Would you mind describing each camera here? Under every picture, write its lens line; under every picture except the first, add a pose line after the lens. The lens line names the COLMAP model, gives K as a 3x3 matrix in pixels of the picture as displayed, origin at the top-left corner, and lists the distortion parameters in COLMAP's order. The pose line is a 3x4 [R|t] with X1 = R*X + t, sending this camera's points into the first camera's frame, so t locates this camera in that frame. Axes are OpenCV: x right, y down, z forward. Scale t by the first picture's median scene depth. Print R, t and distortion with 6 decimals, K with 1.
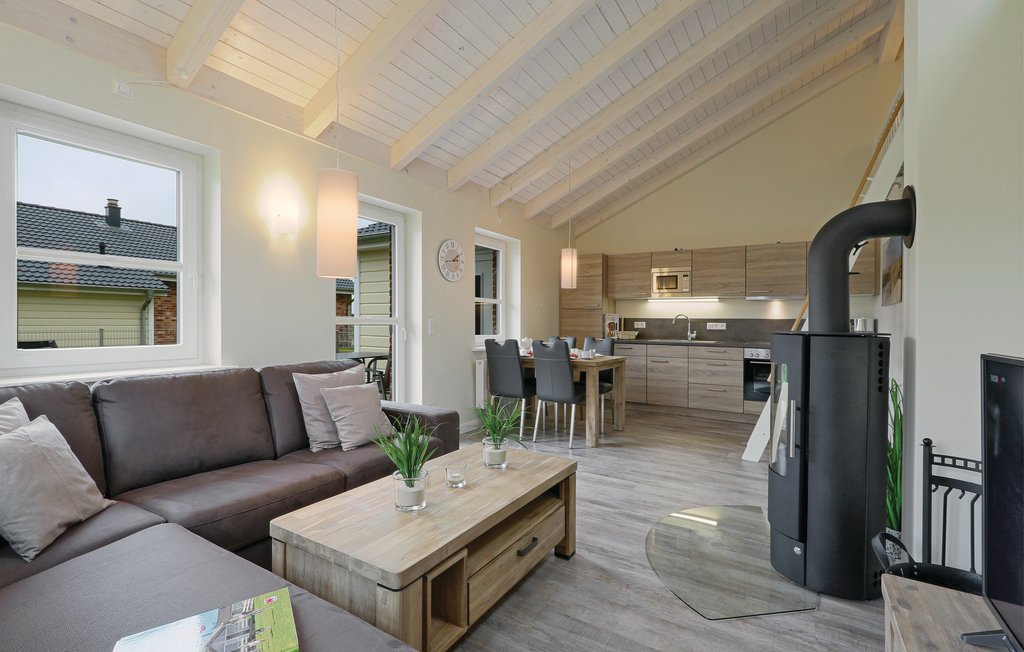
lens RADIAL K [[466.6, 0, 502.8], [0, 466.6, 324.2], [0, 0, 1]] dist [0.002589, -0.000030]
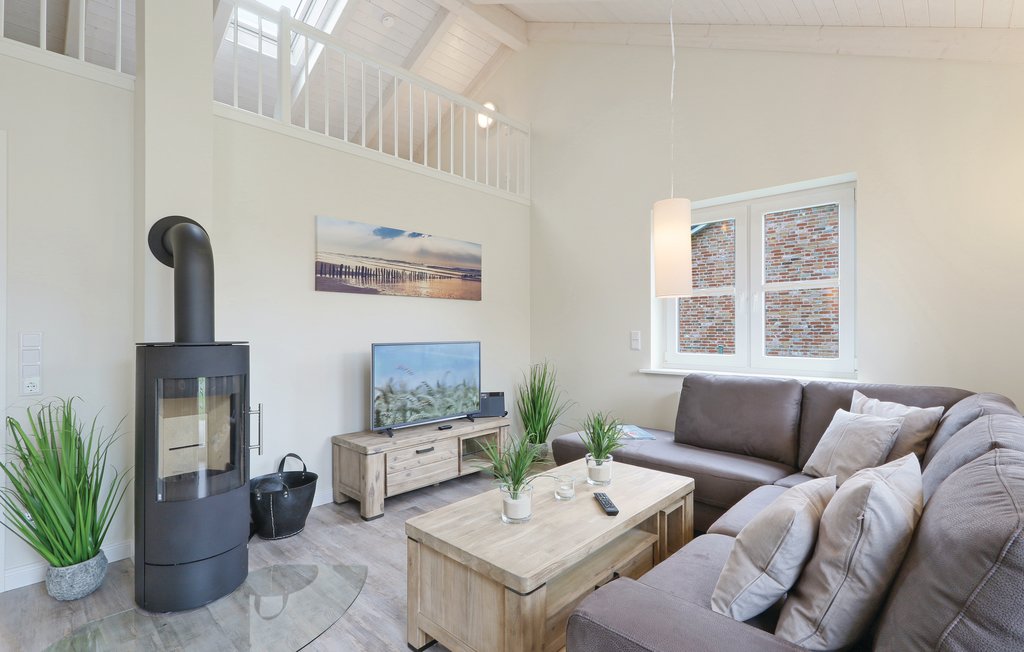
lens RADIAL K [[484.9, 0, 512.0], [0, 484.9, 326.0], [0, 0, 1]] dist [0.001331, -0.000245]
pose [[-0.982427, -0.007378, 0.186503, -0.060499], [-0.006335, 0.999961, 0.006186, -0.012424], [-0.186541, 0.004896, -0.982435, 0.682507]]
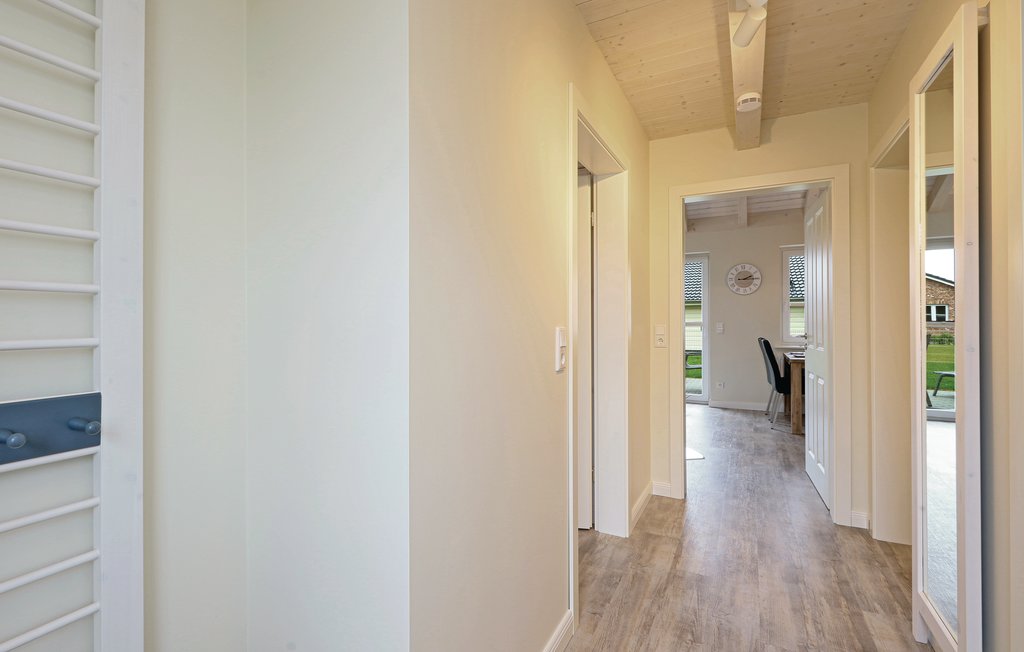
lens RADIAL K [[463.0, 0, 513.0], [0, 463.0, 320.1], [0, 0, 1]] dist [0.000051, -0.000043]
pose [[0.060580, -0.010270, -0.998111, 0.927940], [-0.003481, 0.999939, -0.010500, -0.000359], [0.998157, 0.004111, 0.060541, 0.197716]]
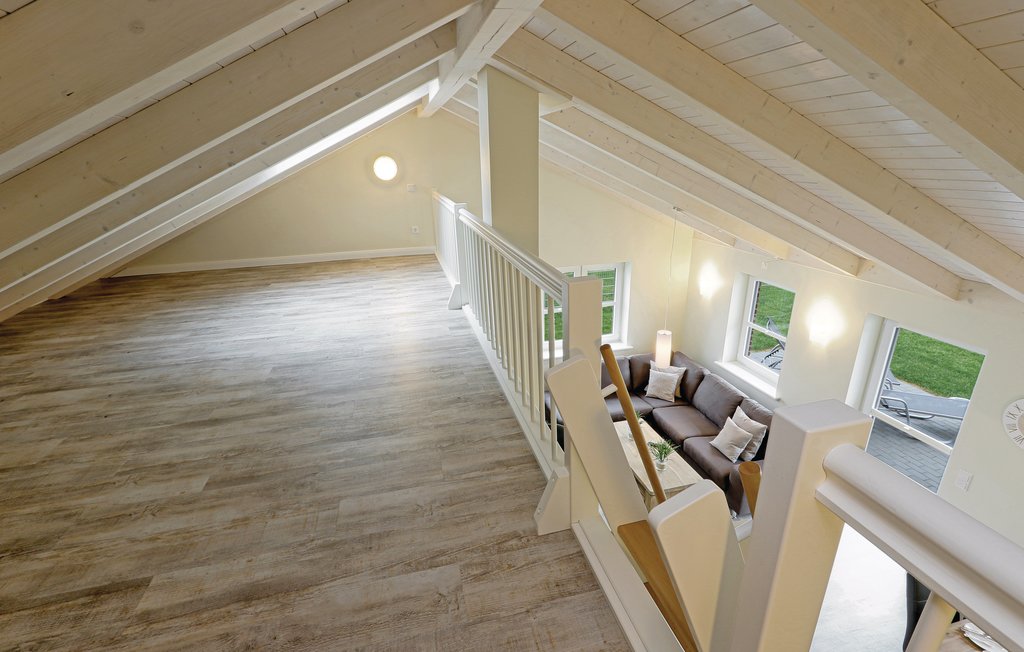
lens RADIAL K [[466.6, 0, 502.8], [0, 466.6, 324.2], [0, 0, 1]] dist [0.002589, -0.000030]
pose [[-0.698356, 0.254038, -0.669151, 0.684627], [0.021020, 0.941771, 0.335598, -0.414319], [0.715442, 0.220301, -0.663031, 0.669613]]
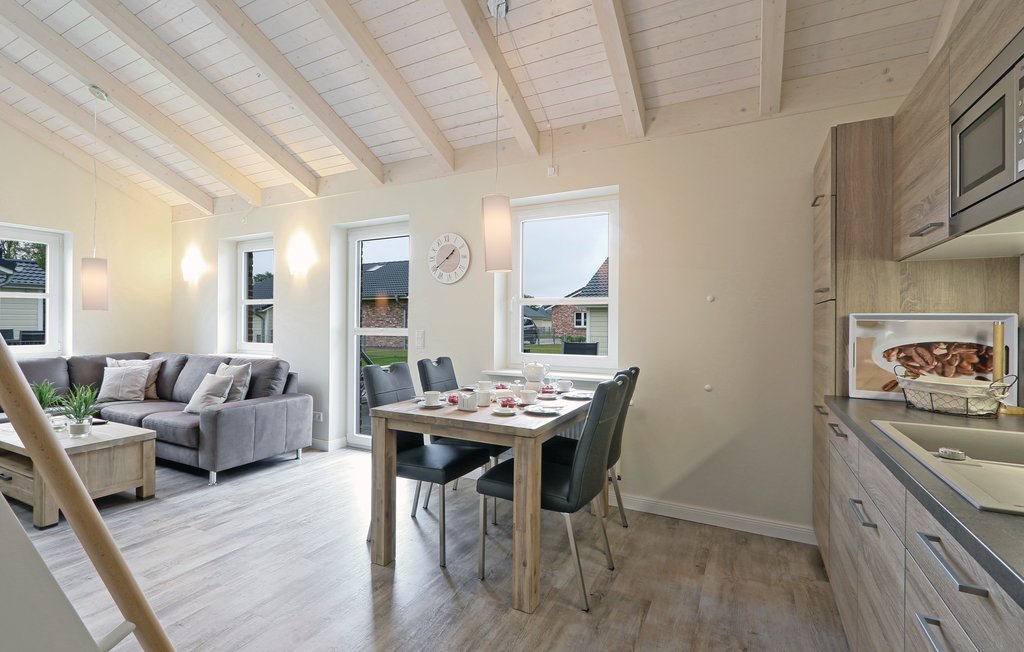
lens RADIAL K [[466.6, 0, 502.8], [0, 466.6, 324.2], [0, 0, 1]] dist [0.002589, -0.000030]
pose [[0.076381, -0.005754, -0.997062, 0.556160], [-0.010370, 0.999925, -0.006565, -0.012512], [0.997025, 0.010841, 0.076315, 0.808839]]
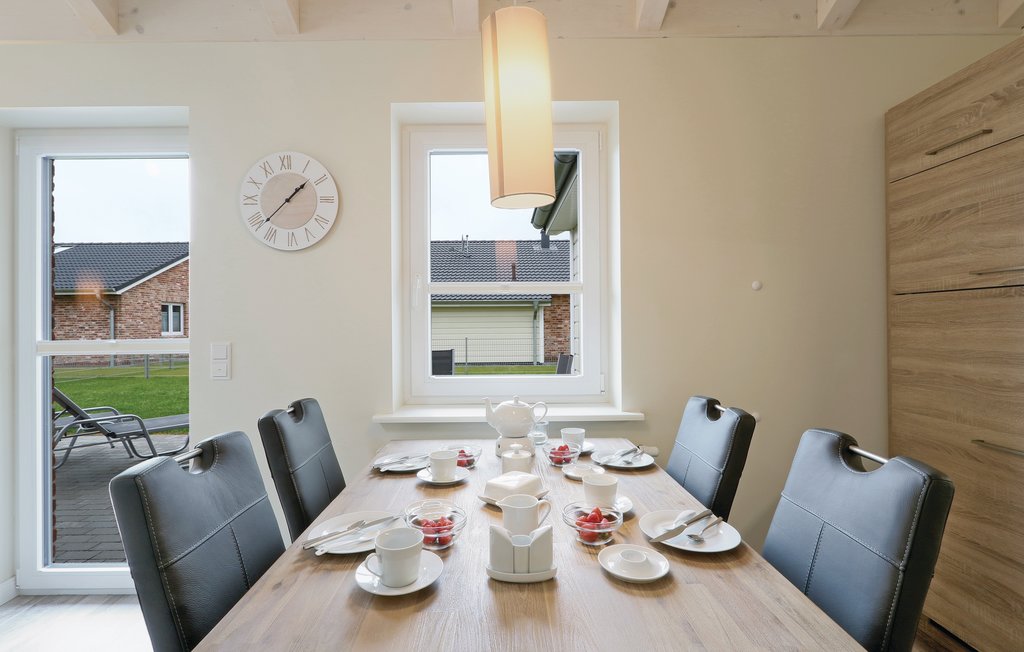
lens RADIAL K [[470.0, 0, 502.2], [0, 470.0, 323.3], [0, 0, 1]] dist [0.002577, -0.000142]
pose [[0.540125, -0.015454, -0.841443, 0.271245], [0.008113, 0.999881, -0.013156, -0.014816], [0.841546, 0.000279, 0.540185, 0.729964]]
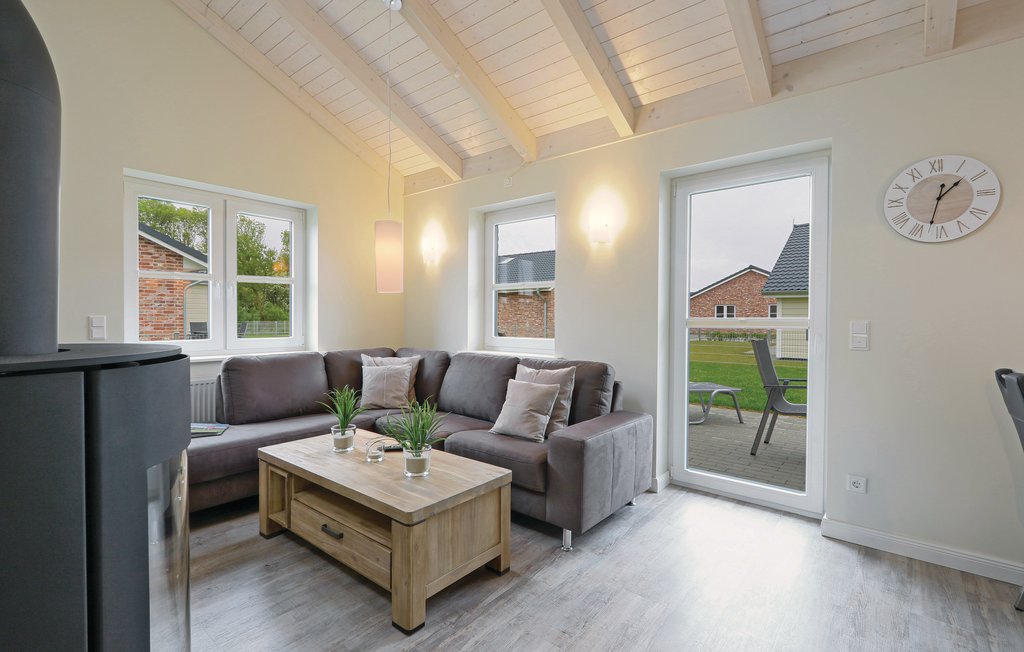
lens RADIAL K [[466.6, 0, 502.8], [0, 466.6, 324.2], [0, 0, 1]] dist [0.002589, -0.000030]
pose [[-0.132567, 0.004890, -0.991162, 0.336849], [-0.013125, 0.999891, 0.006688, -0.002718], [0.991087, 0.013895, -0.132489, 0.484959]]
